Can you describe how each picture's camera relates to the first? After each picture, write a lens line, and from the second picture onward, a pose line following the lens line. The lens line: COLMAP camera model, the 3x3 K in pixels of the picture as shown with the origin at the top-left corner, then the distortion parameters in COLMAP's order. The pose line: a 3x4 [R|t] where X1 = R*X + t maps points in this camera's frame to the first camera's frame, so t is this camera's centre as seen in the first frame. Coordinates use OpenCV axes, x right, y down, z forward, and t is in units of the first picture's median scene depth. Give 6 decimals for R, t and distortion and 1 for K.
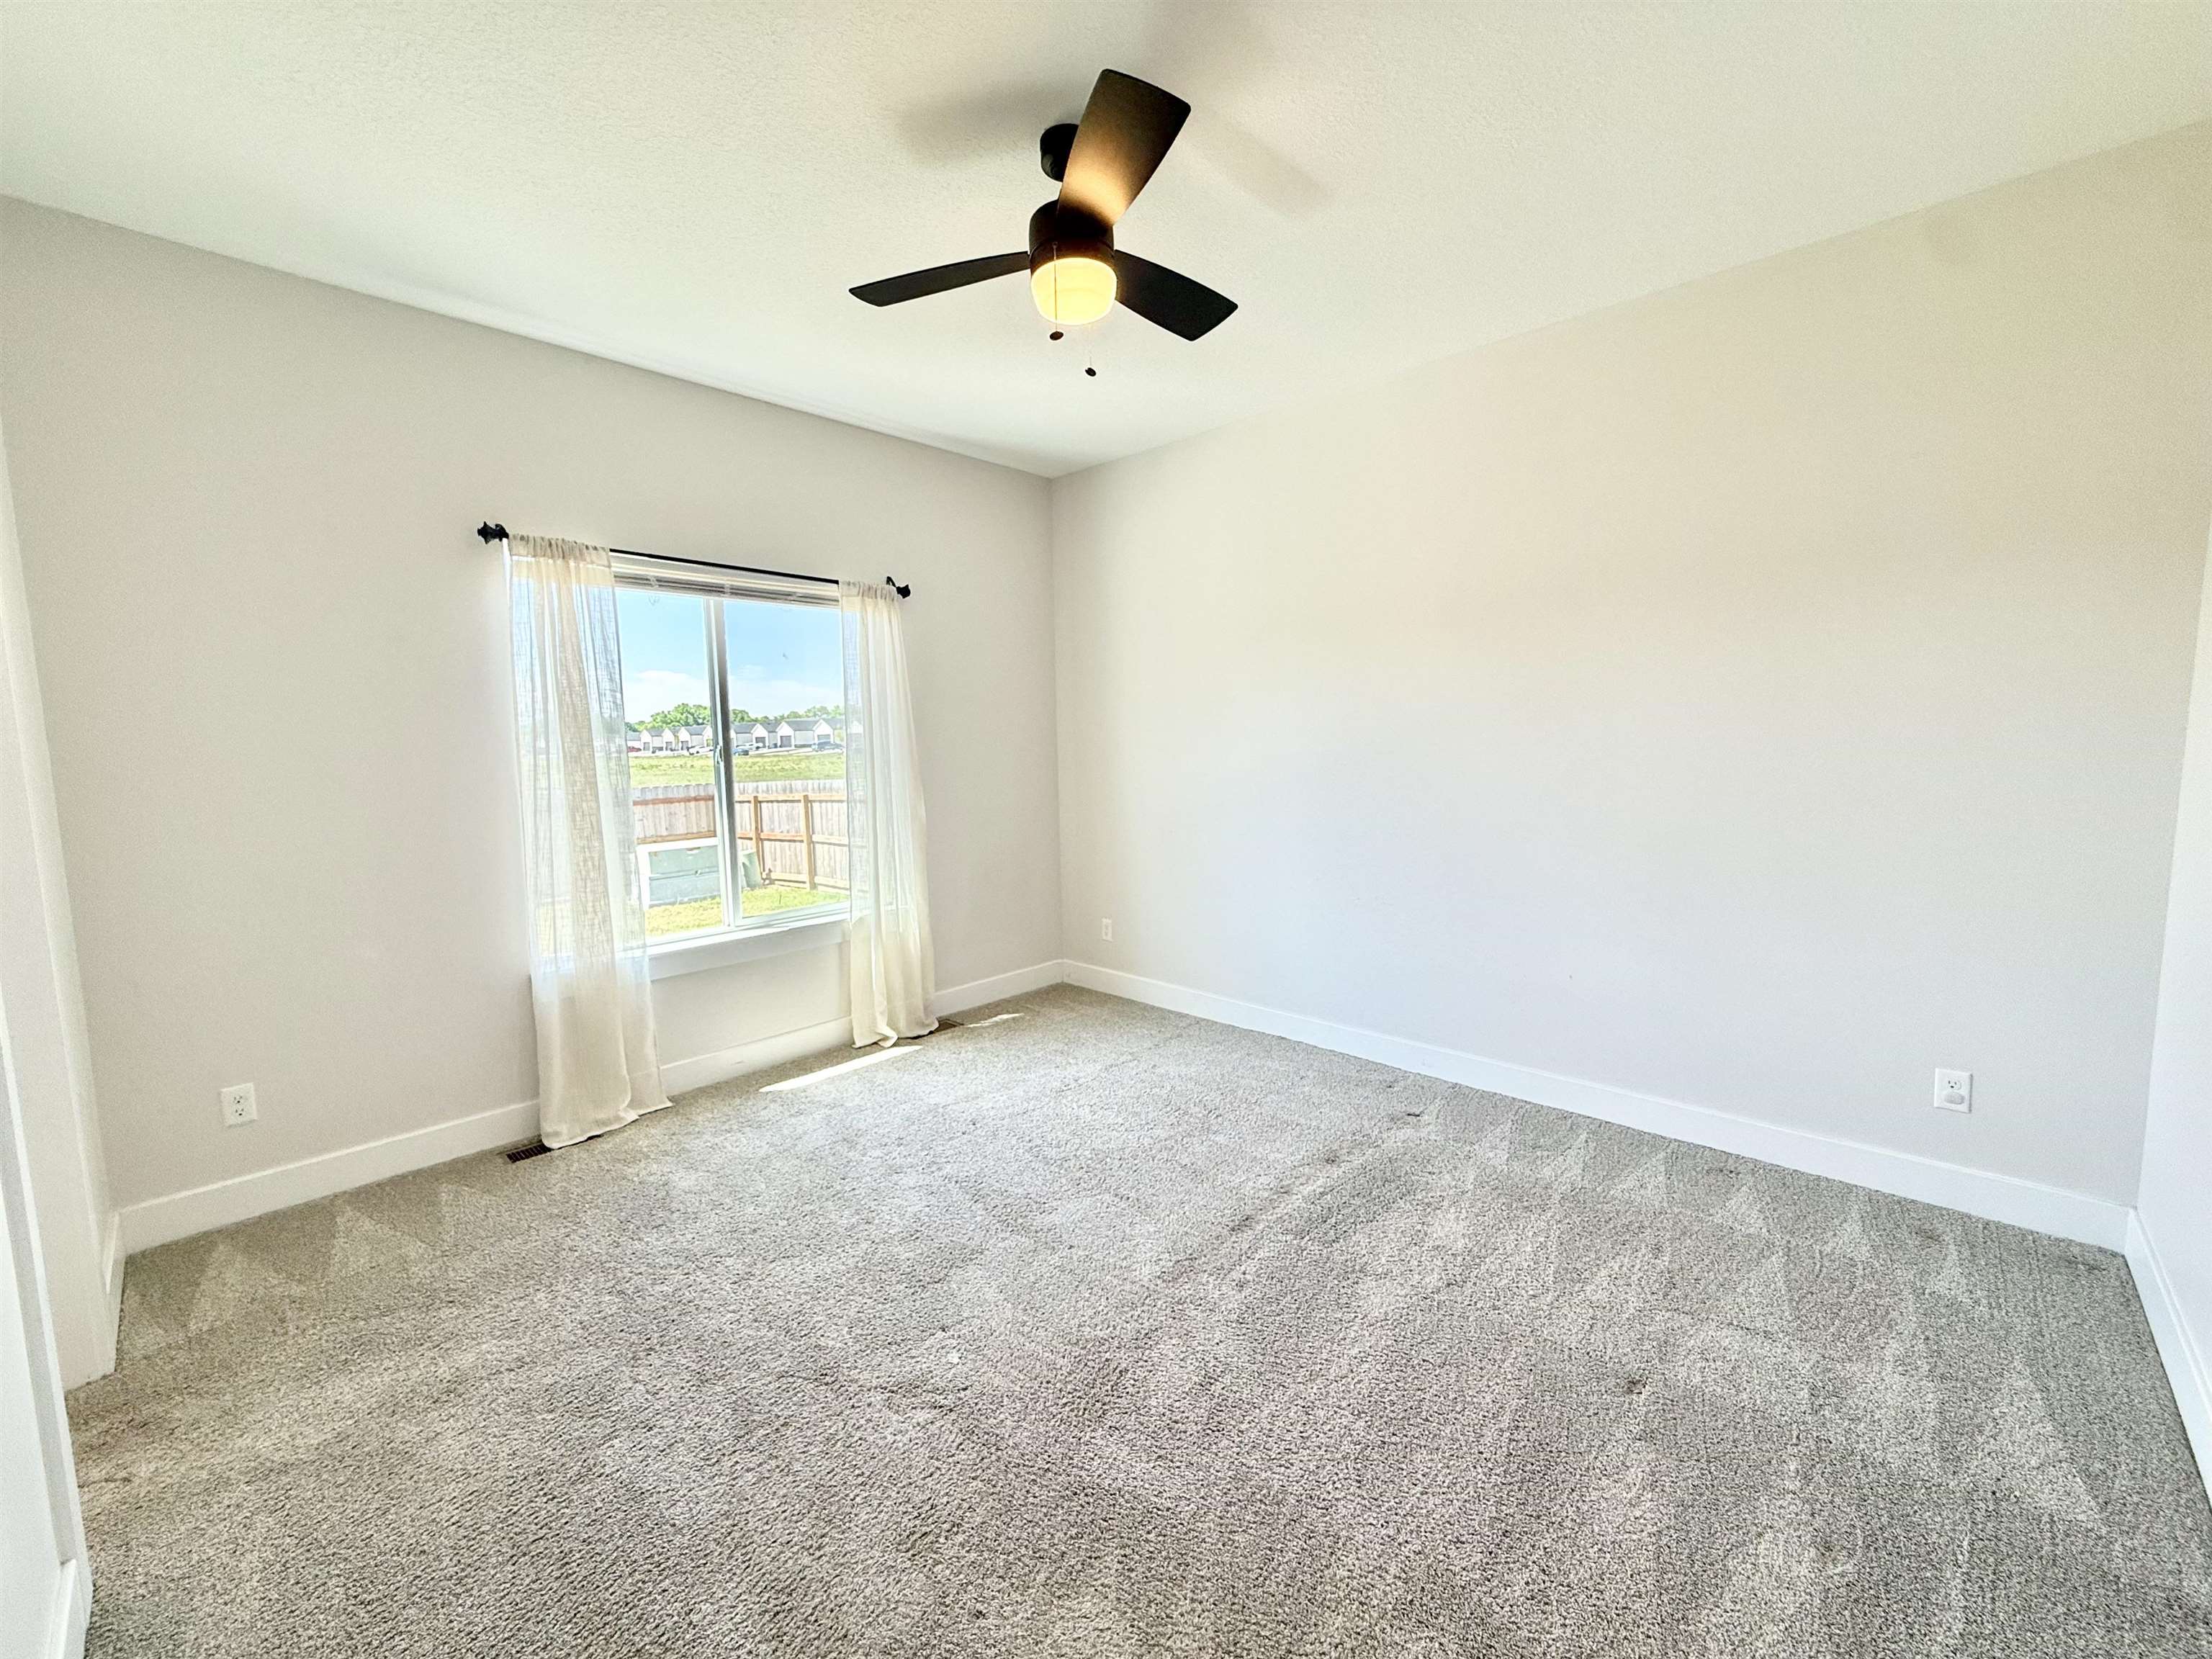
lens RADIAL K [[881.8, 0, 1099.2], [0, 881.8, 831.3], [0, 0, 1]] dist [-0.001347, 0.000267]
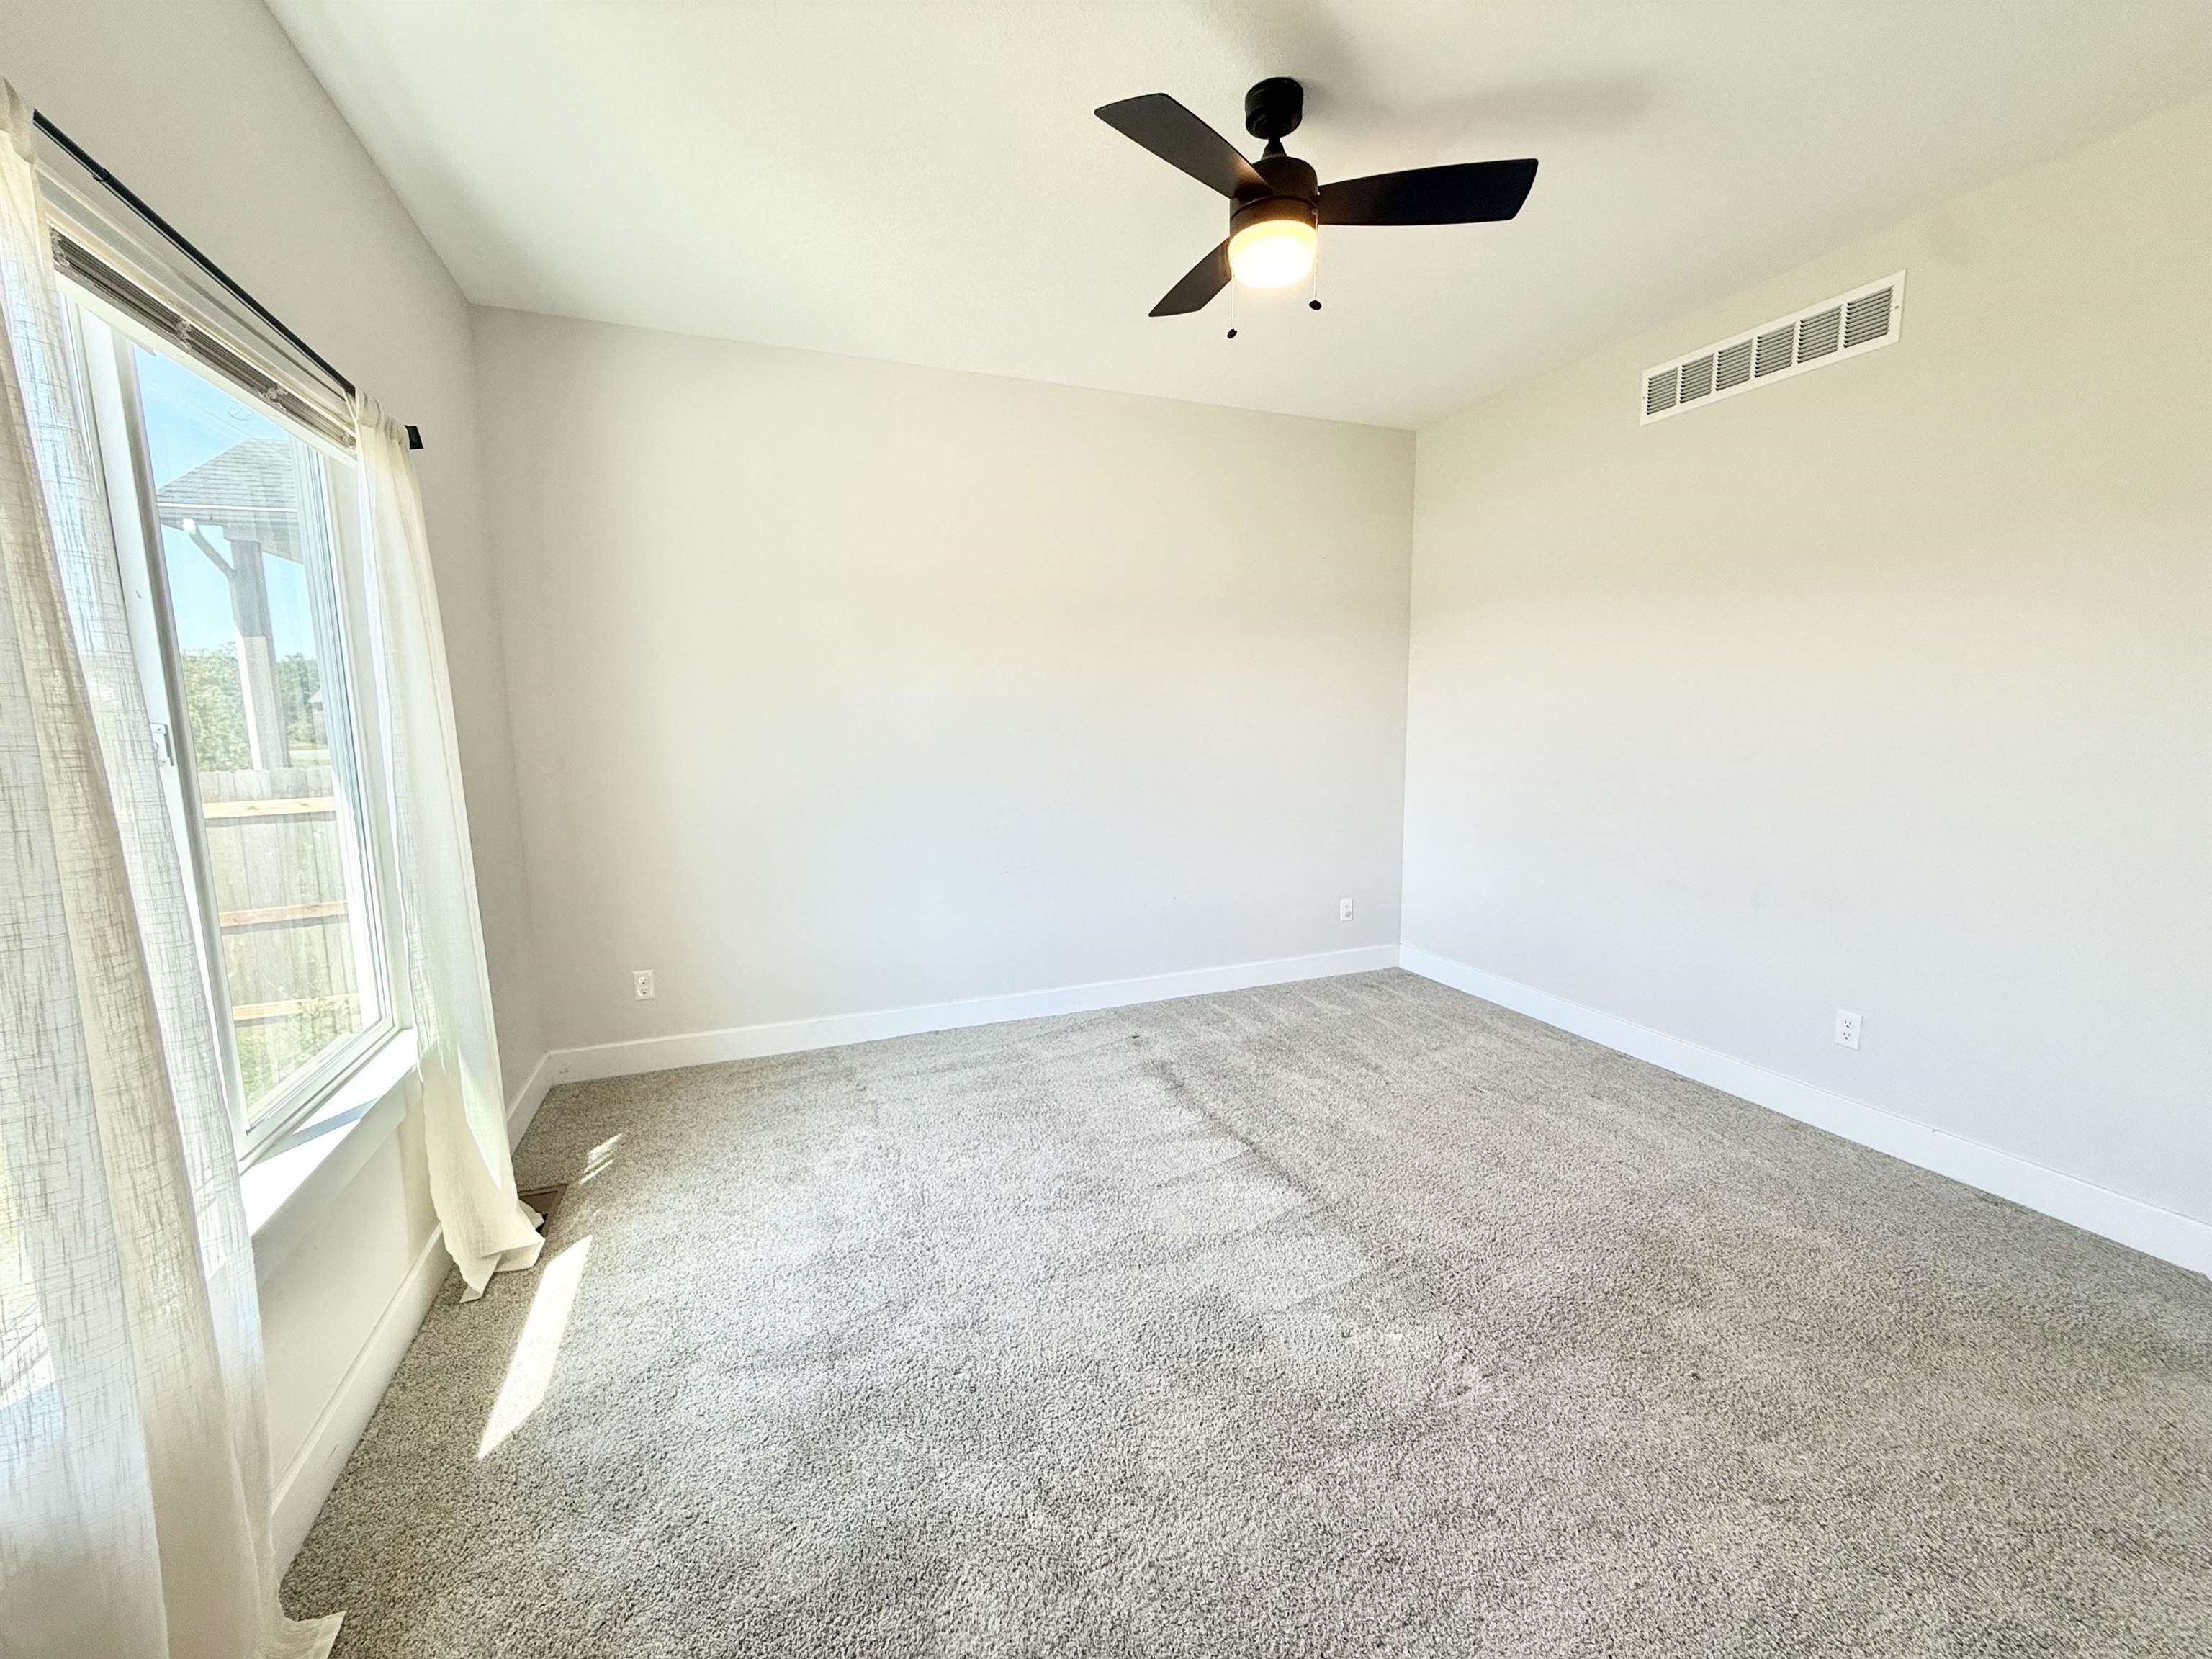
lens RADIAL K [[881.8, 0, 1099.2], [0, 881.8, 831.3], [0, 0, 1]] dist [-0.001347, 0.000267]
pose [[0.419929, -0.107064, 0.901220, -0.778717], [0.098698, 0.992515, 0.071921, -0.046966], [-0.902174, 0.058746, 0.427352, 0.579642]]
